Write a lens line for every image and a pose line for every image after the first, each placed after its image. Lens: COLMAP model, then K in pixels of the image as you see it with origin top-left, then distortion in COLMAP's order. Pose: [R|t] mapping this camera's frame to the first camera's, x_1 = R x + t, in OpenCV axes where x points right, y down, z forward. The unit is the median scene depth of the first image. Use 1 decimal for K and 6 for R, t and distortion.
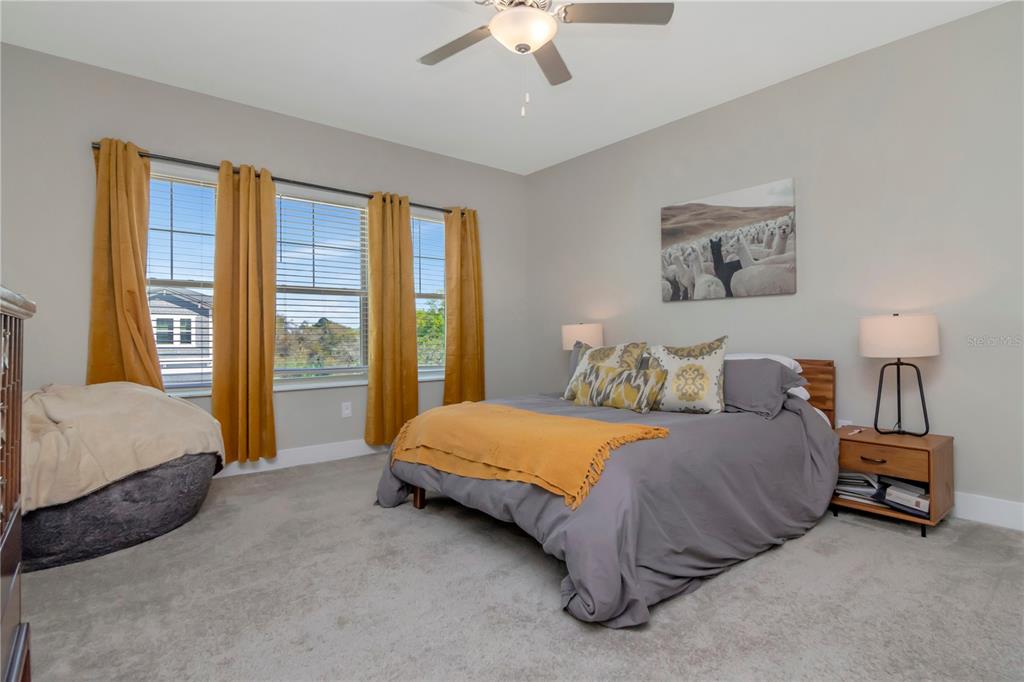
lens RADIAL K [[532.8, 0, 509.2], [0, 532.8, 335.5], [0, 0, 1]] dist [-0.007150, -0.000950]
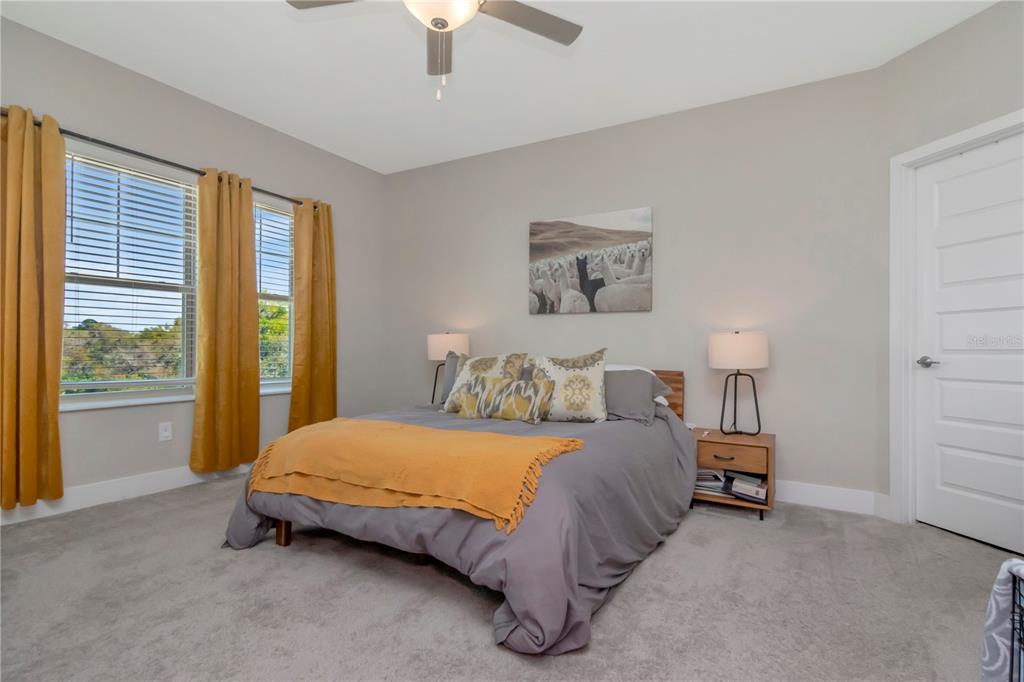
lens RADIAL K [[512.5, 0, 514.2], [0, 512.5, 351.4], [0, 0, 1]] dist [-0.002752, -0.006397]
pose [[0.932788, 0.013929, 0.360155, -0.113402], [-0.017587, 0.999822, 0.006883, 0.002839], [-0.359995, -0.012754, 0.932867, 0.100706]]
